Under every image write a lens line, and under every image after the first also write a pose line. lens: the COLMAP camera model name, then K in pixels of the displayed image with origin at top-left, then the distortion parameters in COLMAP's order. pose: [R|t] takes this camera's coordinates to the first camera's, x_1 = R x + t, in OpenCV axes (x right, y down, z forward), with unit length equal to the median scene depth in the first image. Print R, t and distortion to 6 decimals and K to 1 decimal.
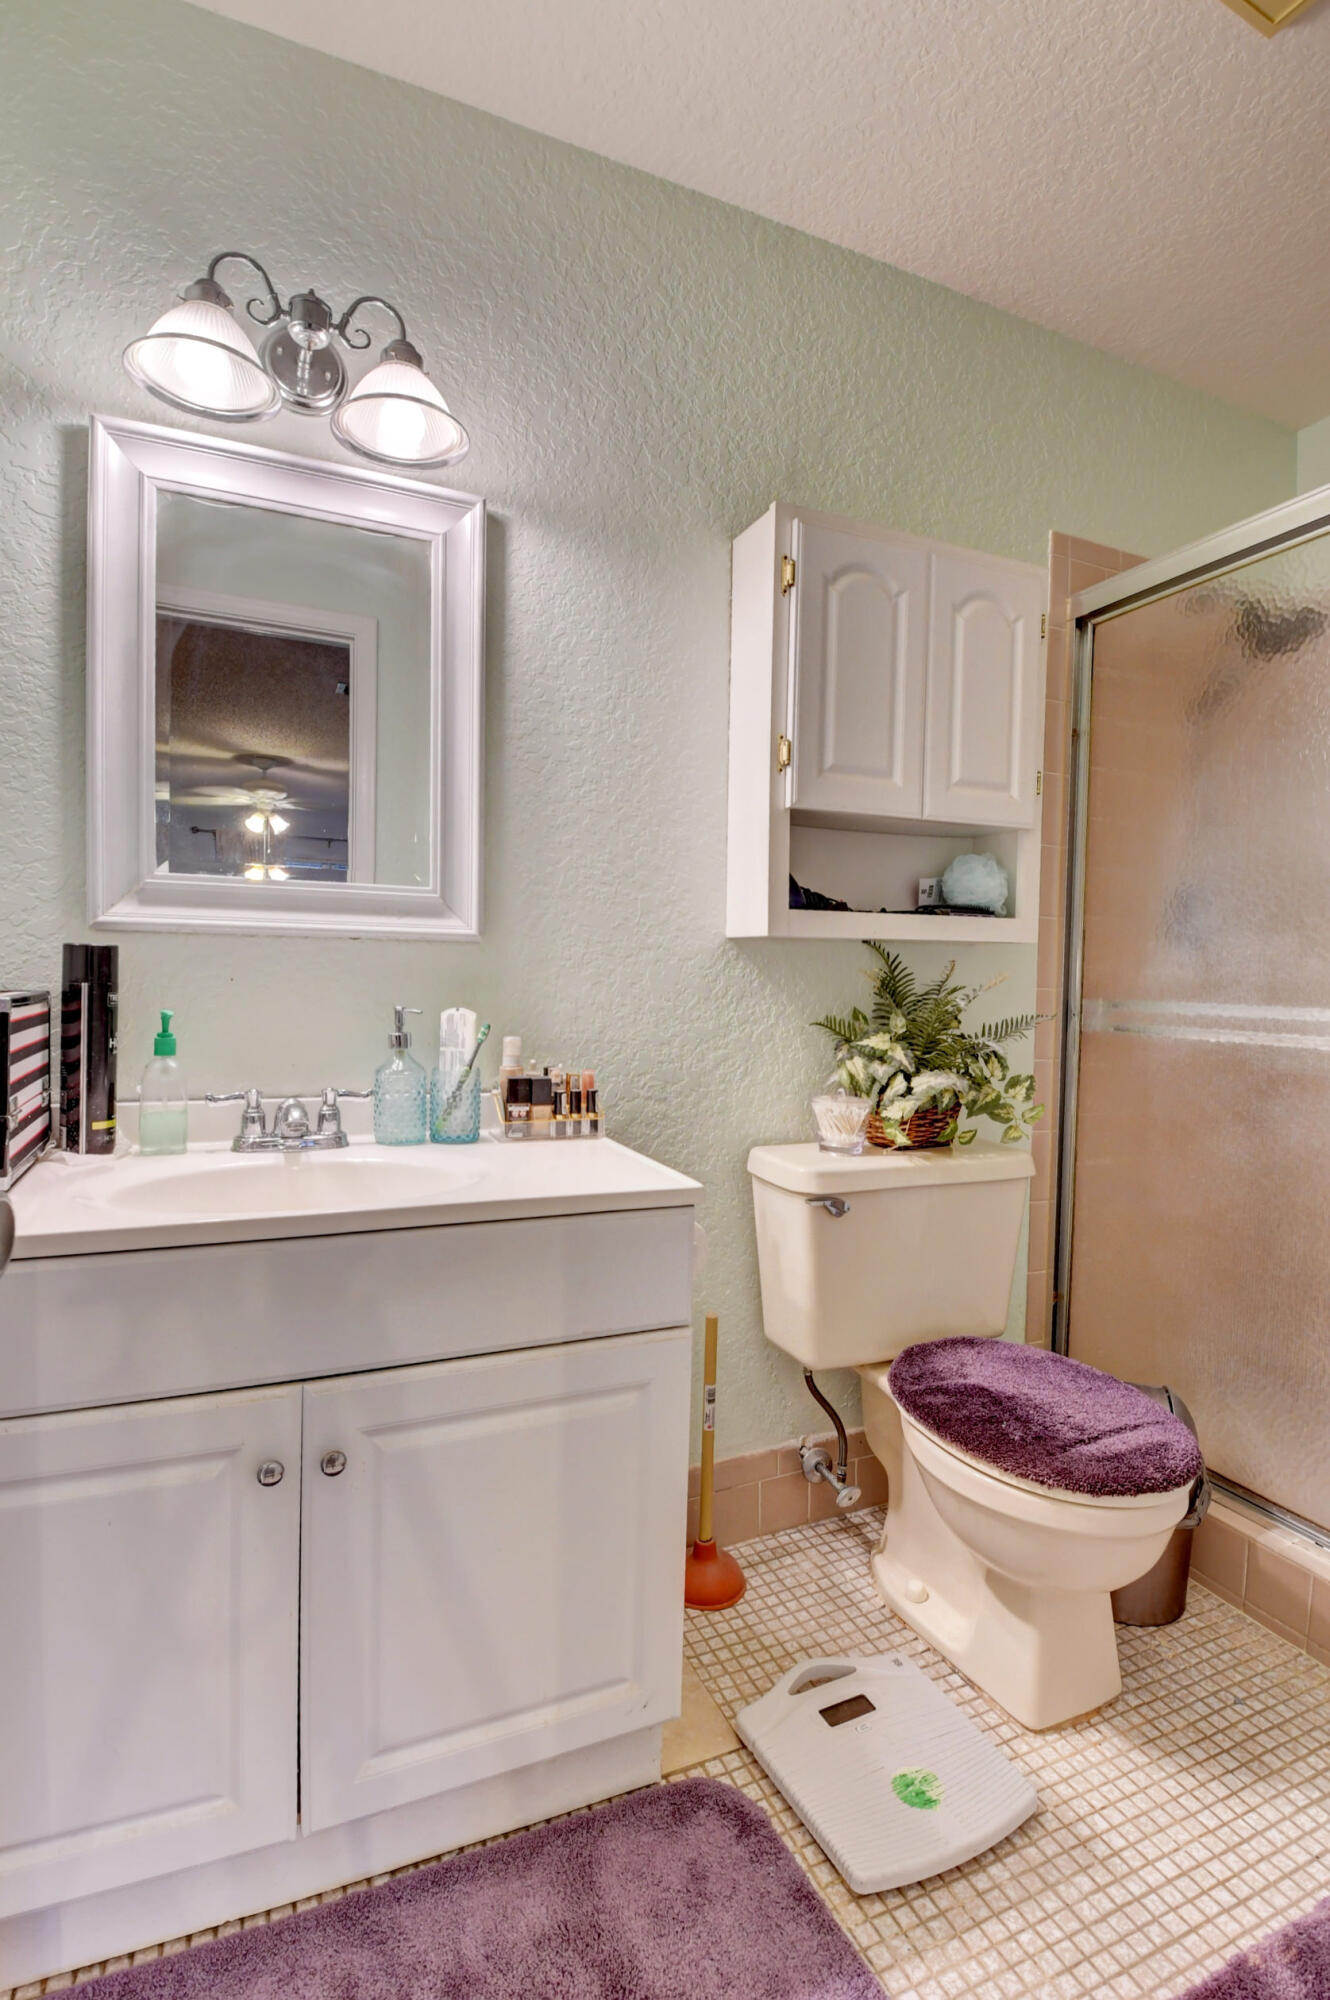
lens RADIAL K [[959.2, 0, 674.9], [0, 959.2, 1004.9], [0, 0, 1]] dist [0.044473, -0.041830]
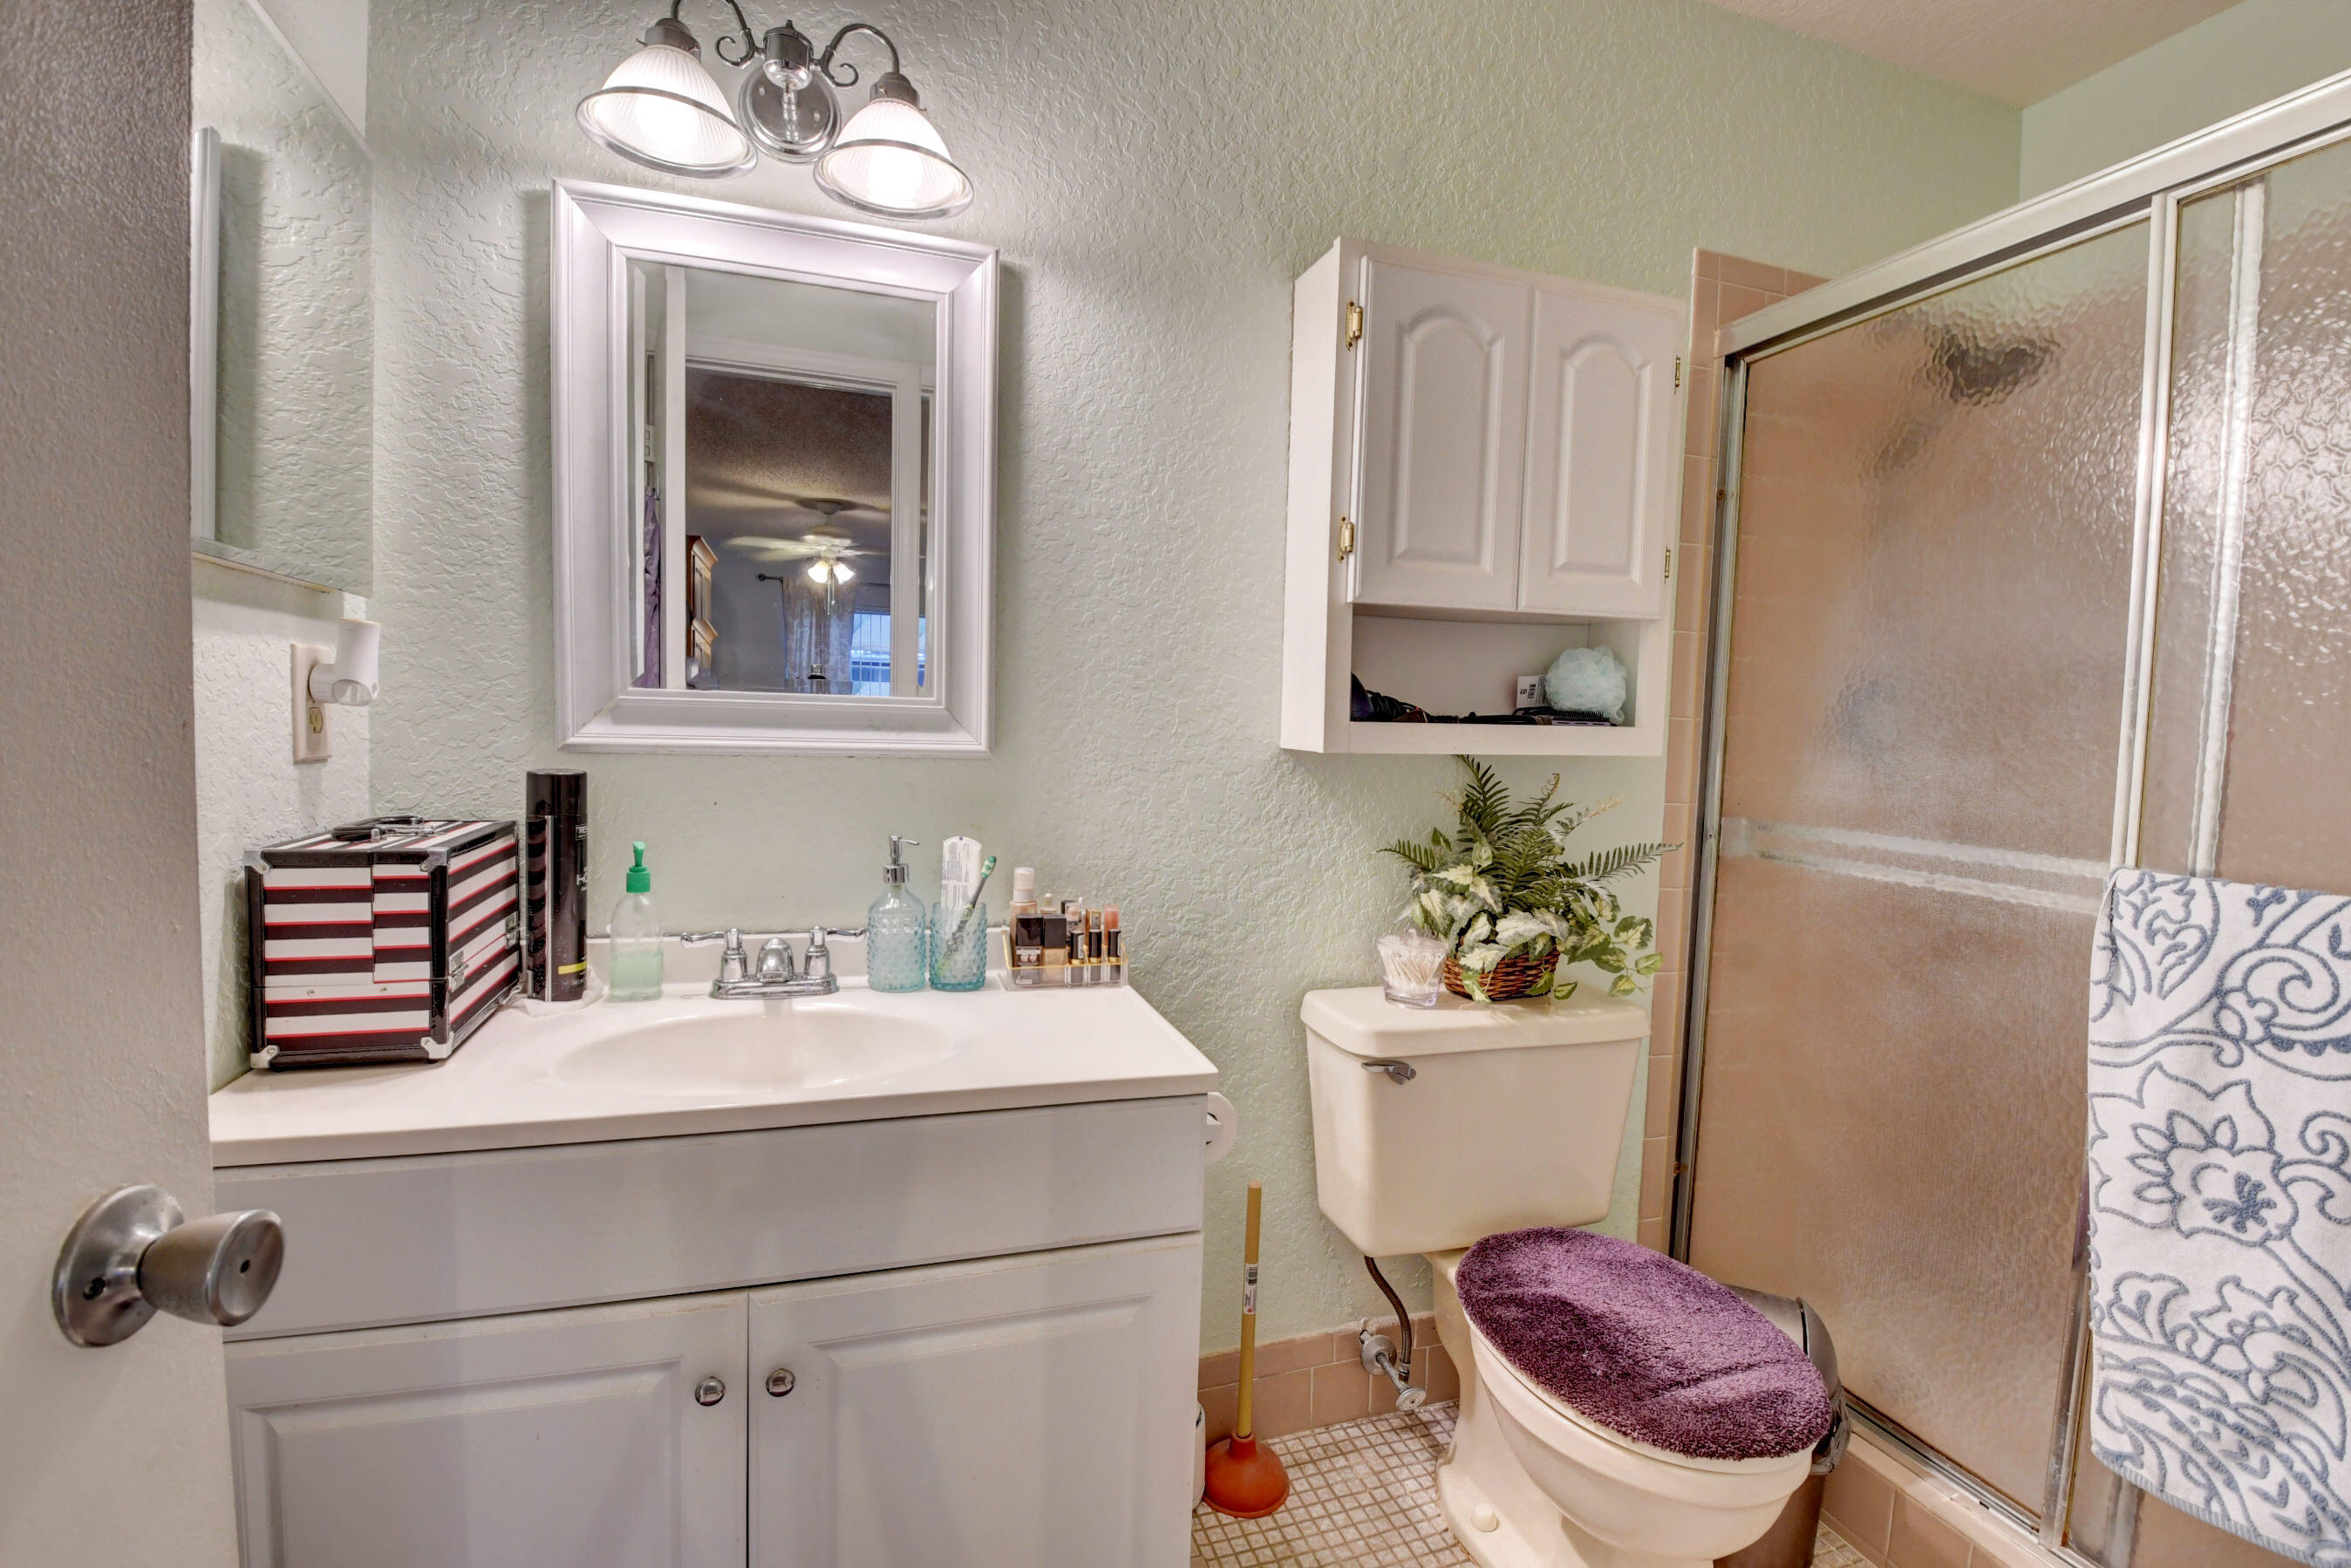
lens RADIAL K [[1060.6, 0, 1171.4], [0, 1060.6, 793.2], [0, 0, 1]] dist [0.032247, -0.032034]
pose [[0.994247, 0.017042, -0.105748, 0.061760], [-0.013456, 0.999313, 0.034525, -0.066338], [0.106264, -0.032903, 0.993793, 0.049244]]
